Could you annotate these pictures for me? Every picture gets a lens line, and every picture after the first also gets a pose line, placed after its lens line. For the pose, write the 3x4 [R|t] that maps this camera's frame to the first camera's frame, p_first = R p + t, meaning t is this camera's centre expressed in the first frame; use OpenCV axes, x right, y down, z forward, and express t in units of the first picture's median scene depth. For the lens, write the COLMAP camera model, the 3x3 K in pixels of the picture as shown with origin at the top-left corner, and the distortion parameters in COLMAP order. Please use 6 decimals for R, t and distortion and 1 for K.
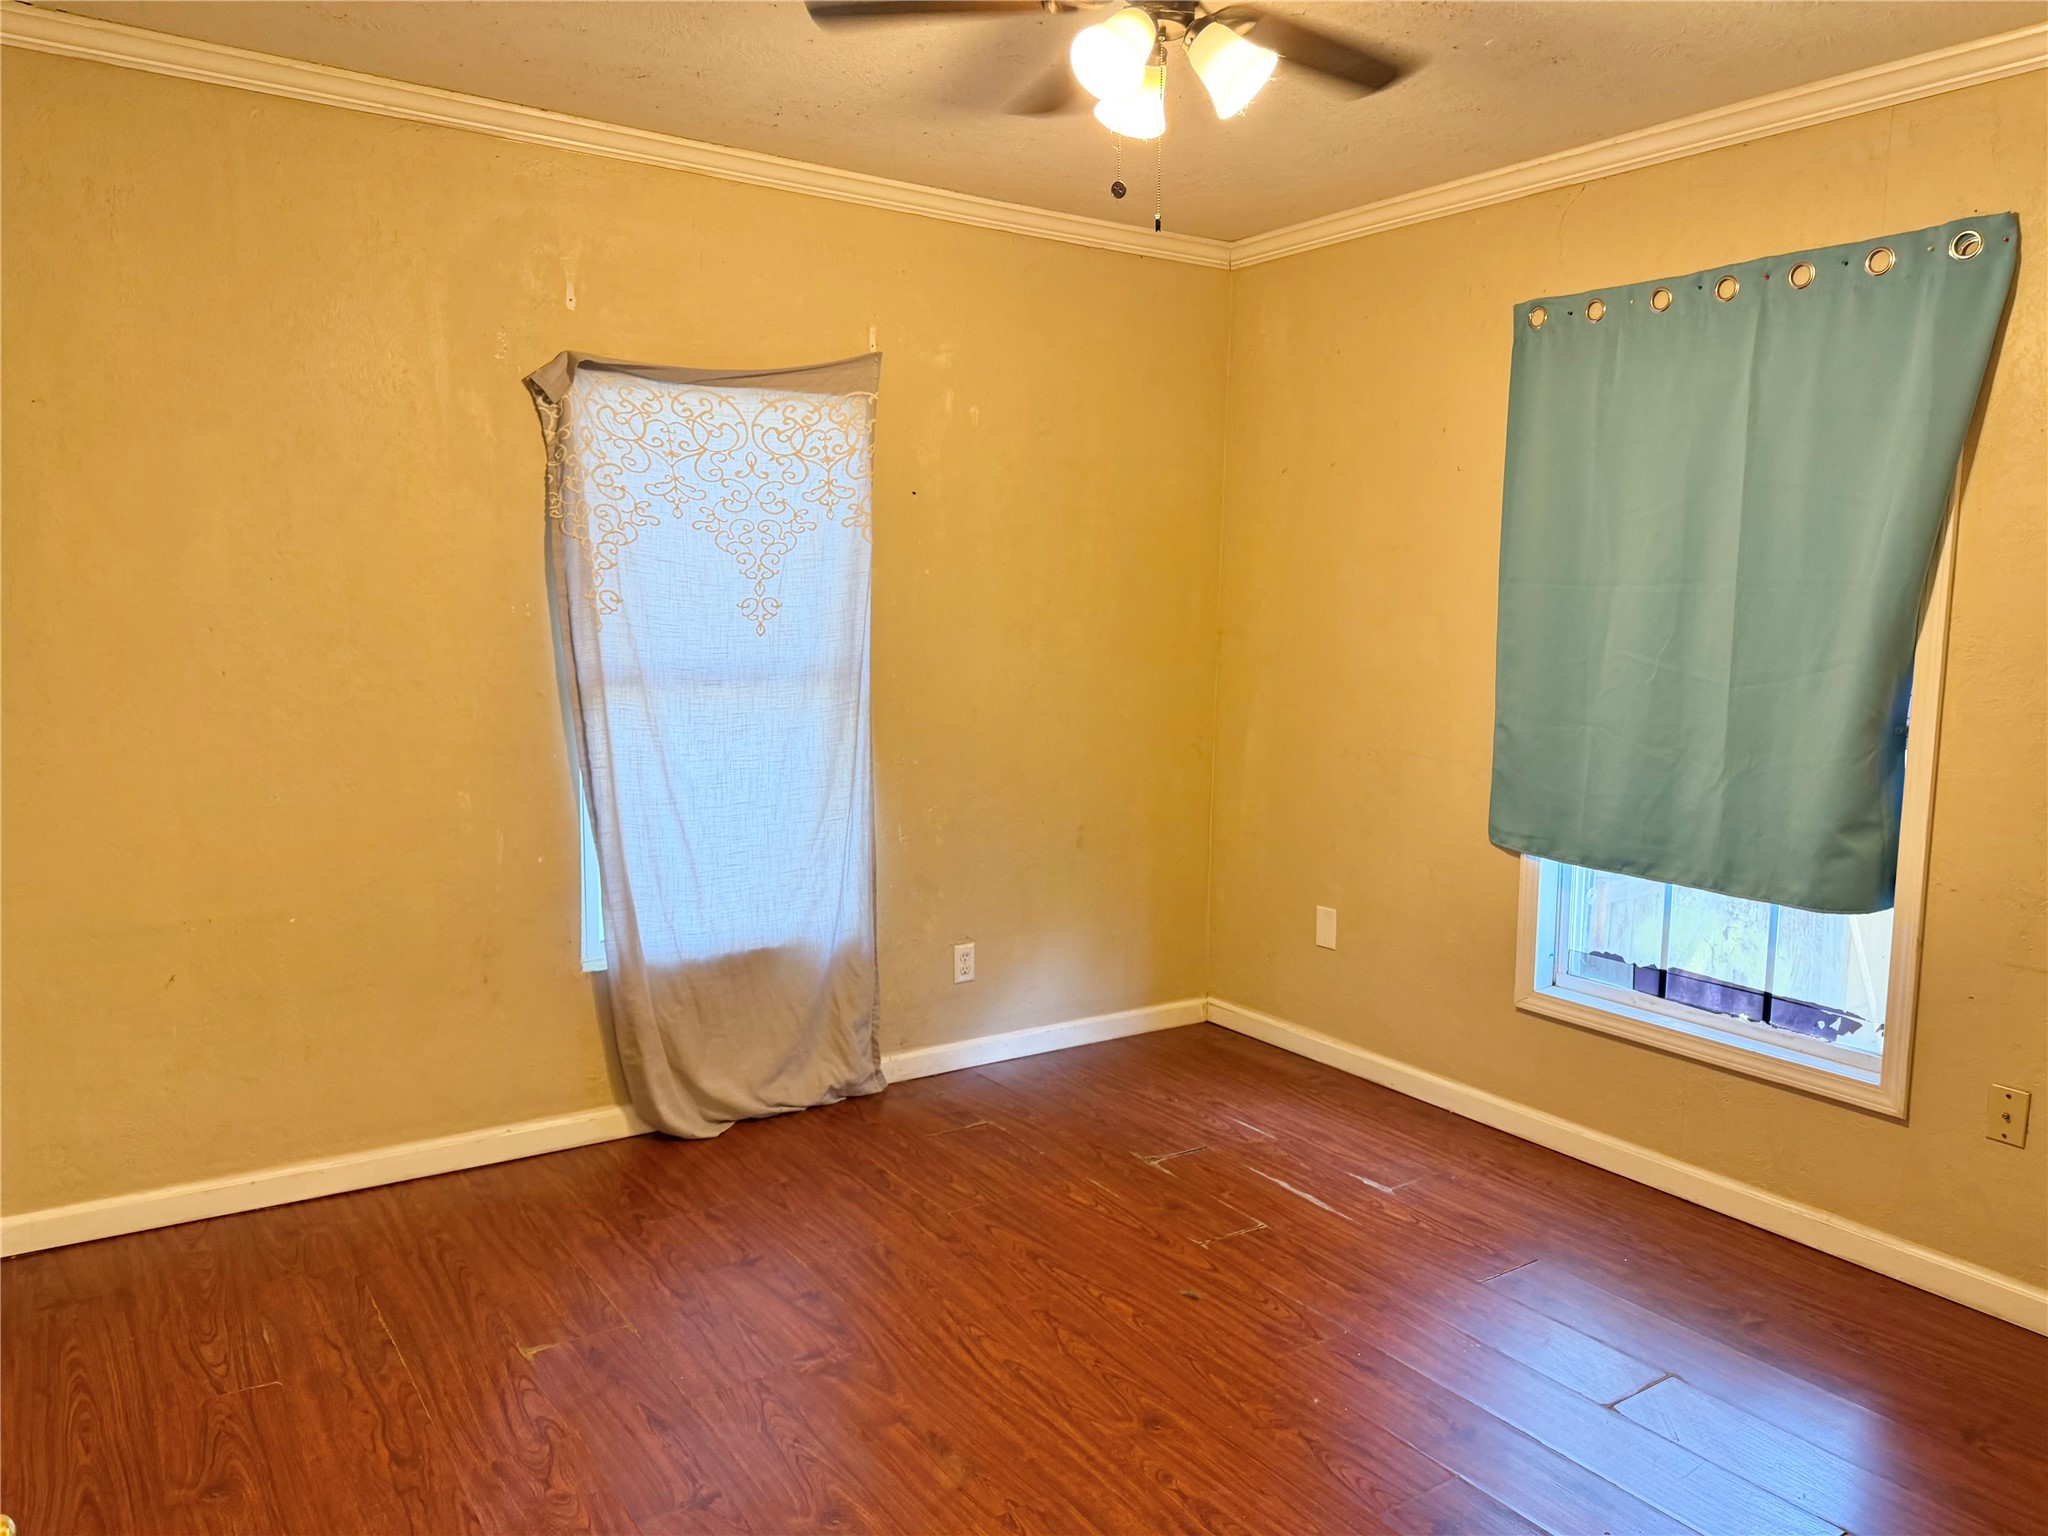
lens RADIAL K [[1442.2, 0, 1024.0], [0, 1442.2, 768.0], [0, 0, 1]] dist [0.139743, -0.237925]
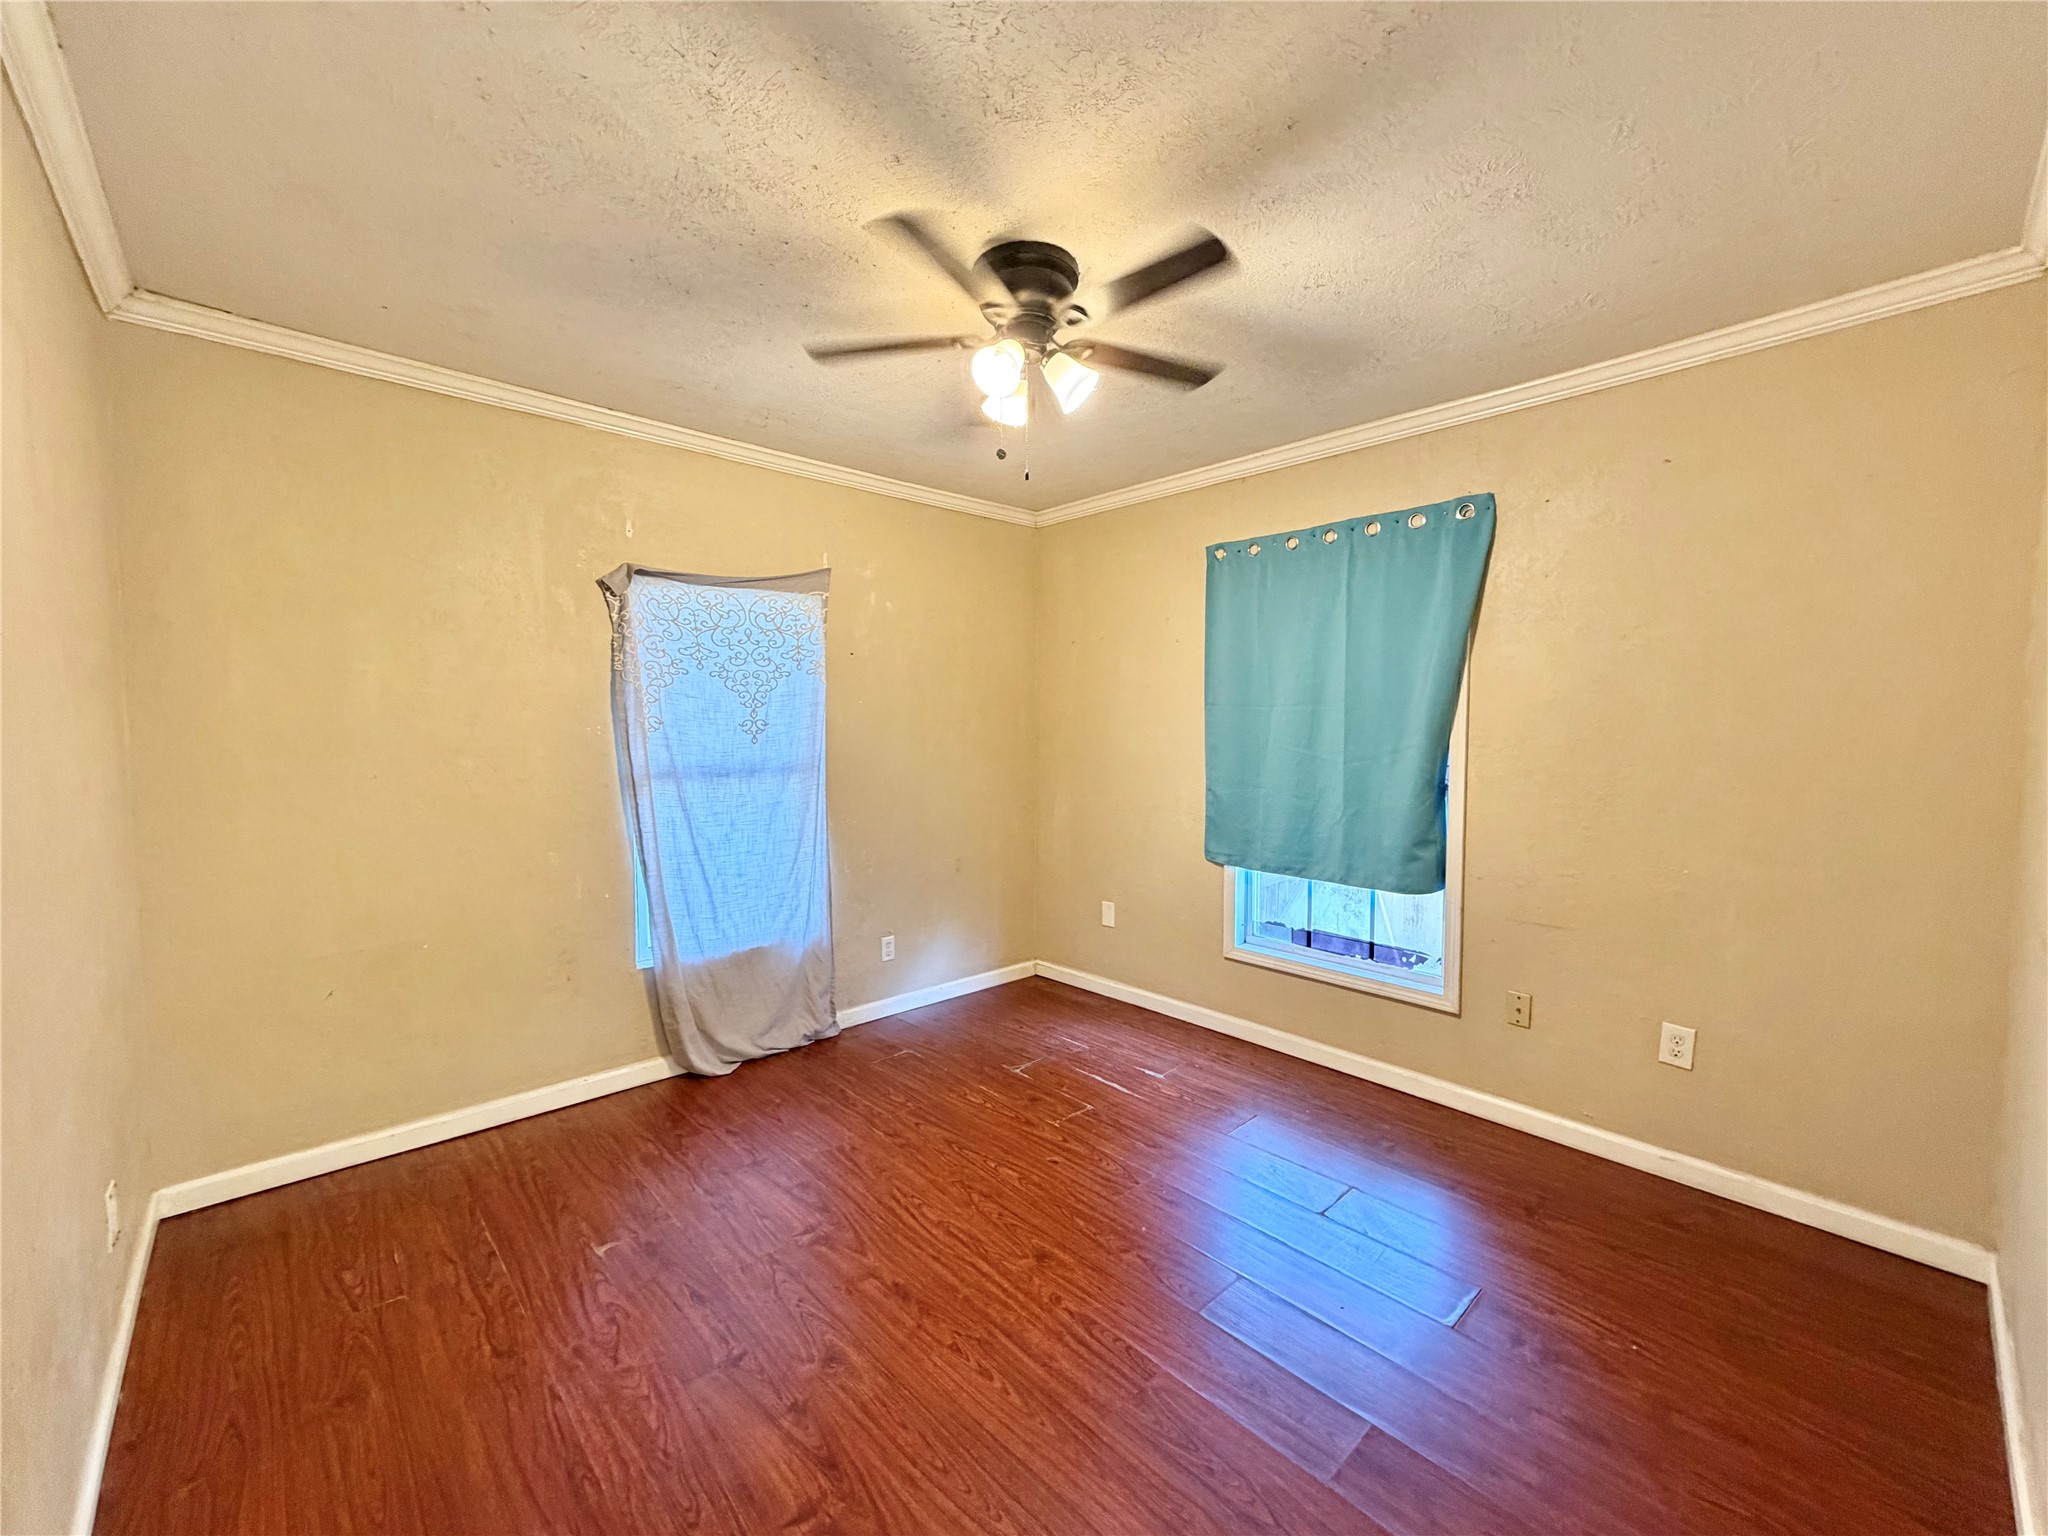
lens RADIAL K [[818.5, 0, 1016.1], [0, 818.5, 768.5], [0, 0, 1]] dist [0.004364, 0.000098]
pose [[0.989048, -0.021882, 0.145966, -0.038111], [0.031247, 0.997576, -0.062178, -0.001998], [-0.144252, 0.066058, 0.987334, 0.107749]]
